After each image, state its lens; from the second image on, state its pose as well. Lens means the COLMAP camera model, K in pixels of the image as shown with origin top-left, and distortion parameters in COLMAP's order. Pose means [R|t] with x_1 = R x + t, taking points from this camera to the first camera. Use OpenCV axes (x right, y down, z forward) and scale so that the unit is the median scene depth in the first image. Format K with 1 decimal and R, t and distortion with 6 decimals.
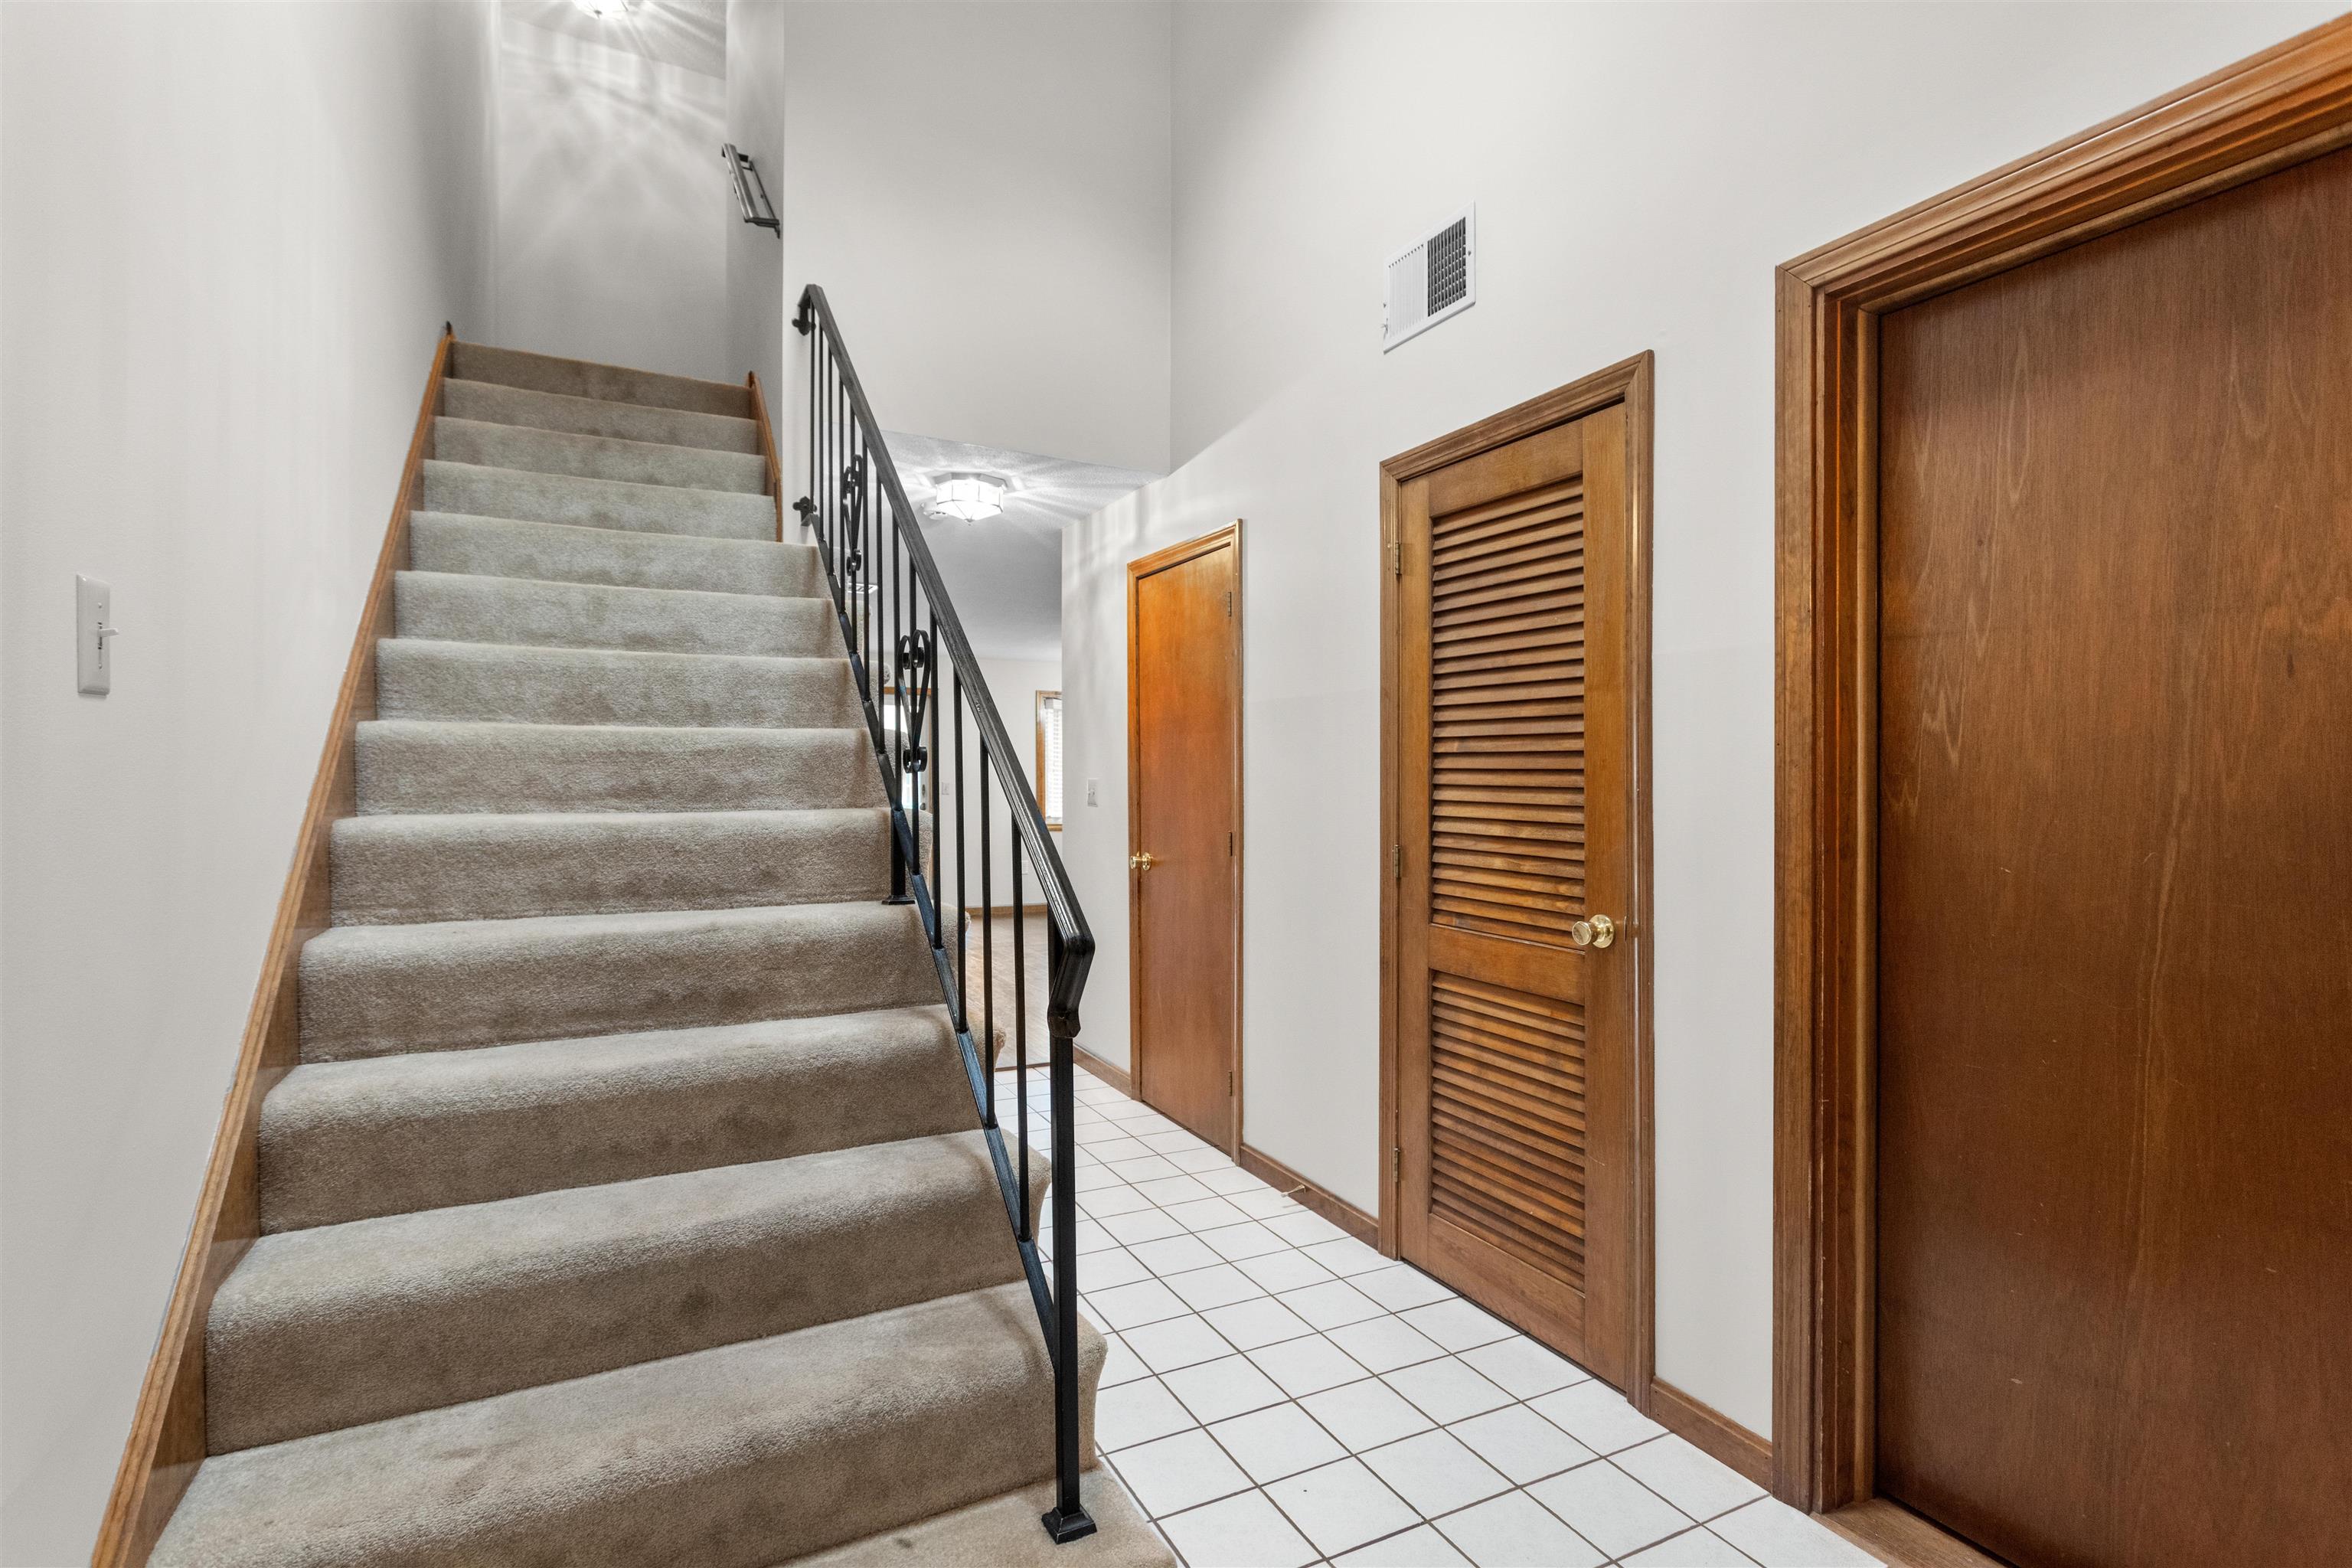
lens RADIAL K [[1115.9, 0, 1177.1], [0, 1115.9, 758.2], [0, 0, 1]] dist [0.001144, 0.000453]
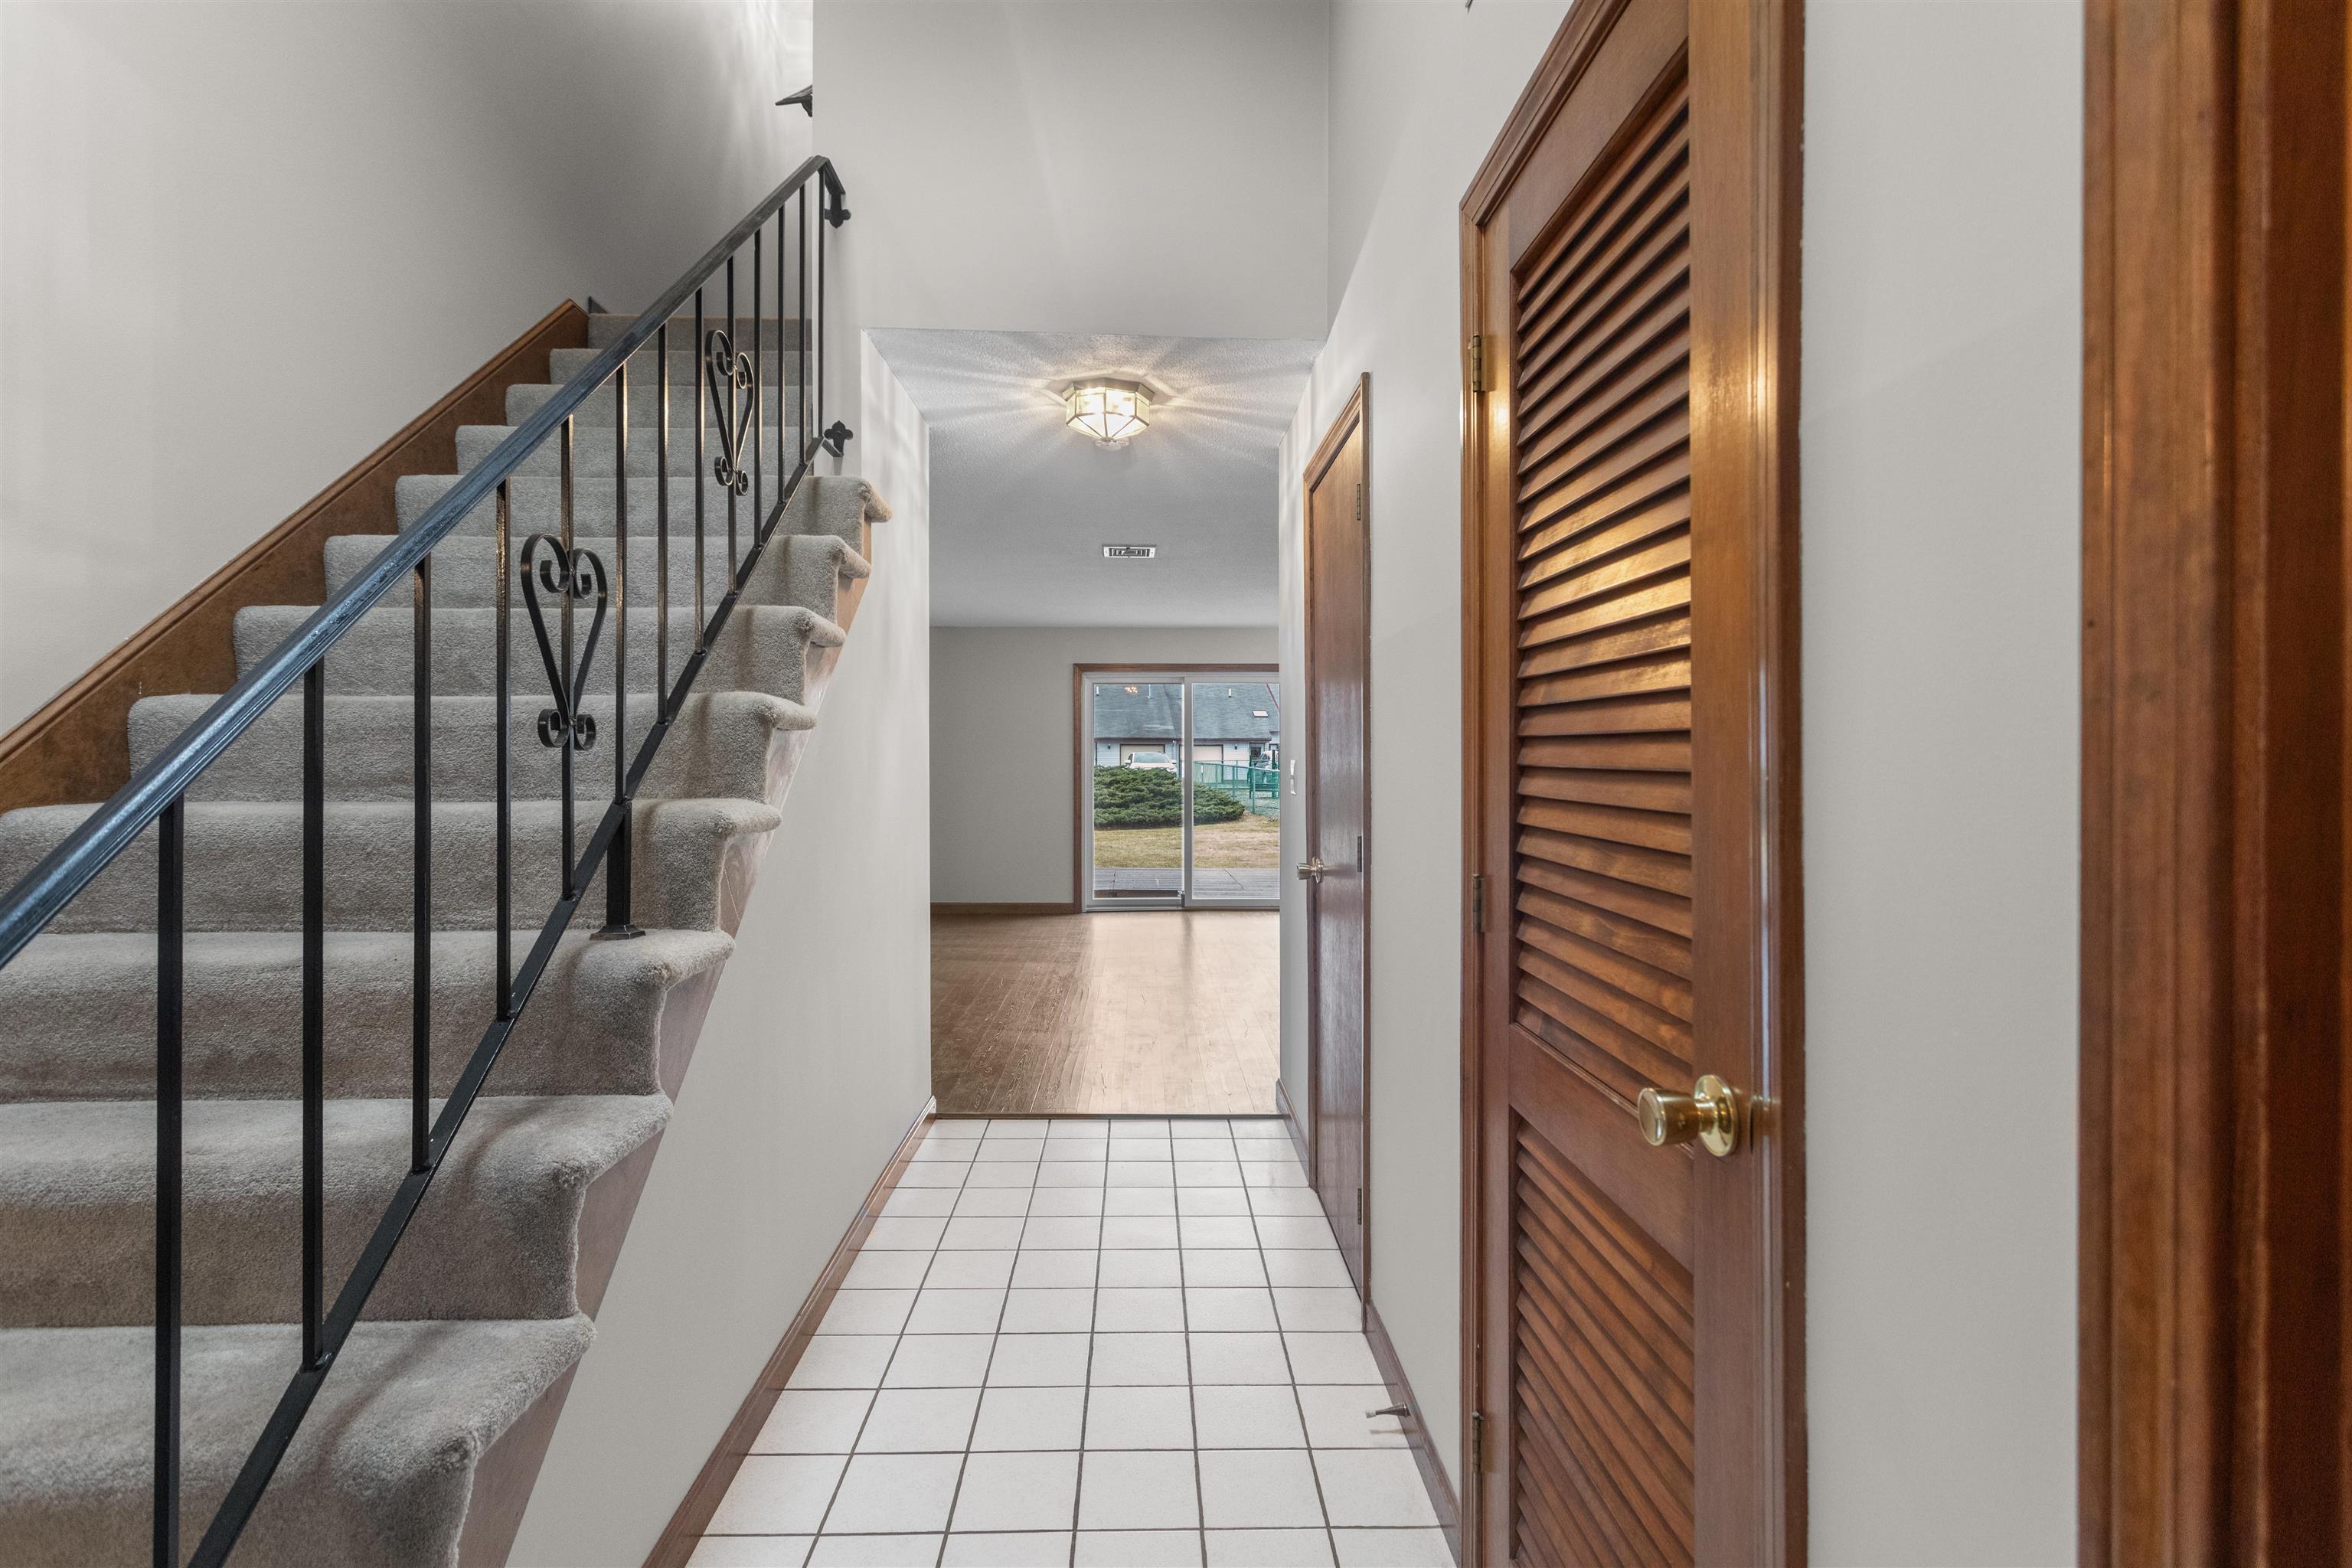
lens RADIAL K [[1115.9, 0, 1177.1], [0, 1115.9, 758.2], [0, 0, 1]] dist [0.001144, 0.000453]
pose [[0.904275, -0.004082, -0.426931, 0.440845], [0.009990, 0.999883, 0.011599, 0.016283], [0.426834, -0.014754, 0.904210, 0.627840]]
